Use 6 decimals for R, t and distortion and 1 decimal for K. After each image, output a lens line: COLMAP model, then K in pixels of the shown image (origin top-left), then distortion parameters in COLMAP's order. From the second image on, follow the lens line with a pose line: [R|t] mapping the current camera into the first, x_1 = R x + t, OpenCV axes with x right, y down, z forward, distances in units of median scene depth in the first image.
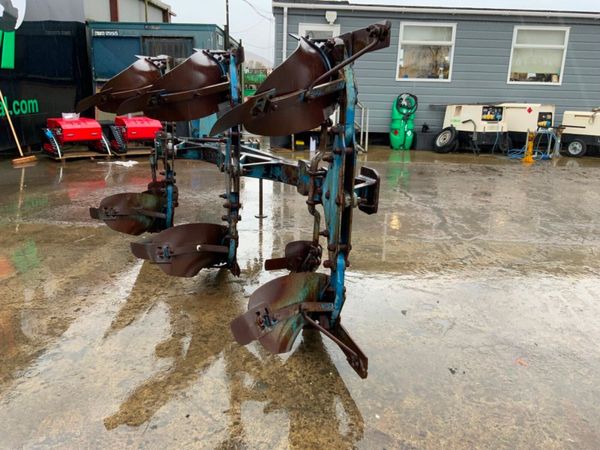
lens RADIAL K [[496.2, 0, 300.0], [0, 496.2, 225.0], [0, 0, 1]] dist [0.077530, -0.137265]
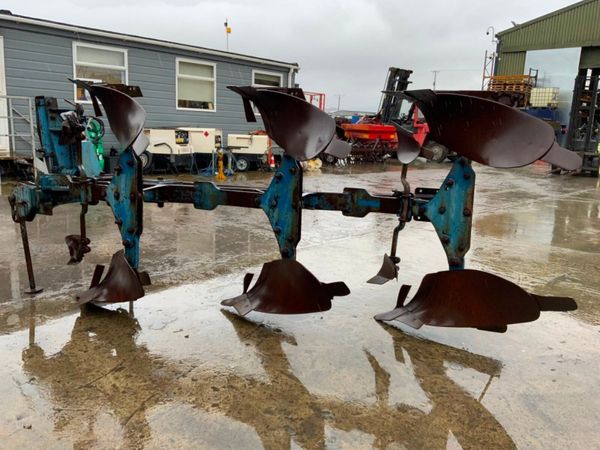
lens RADIAL K [[496.2, 0, 300.0], [0, 496.2, 225.0], [0, 0, 1]] dist [0.077530, -0.137265]
pose [[0.664247, -0.144524, 0.733409, -0.268926], [0.162415, 0.985597, 0.047121, -0.041129], [-0.729655, 0.087817, 0.678153, 0.082562]]
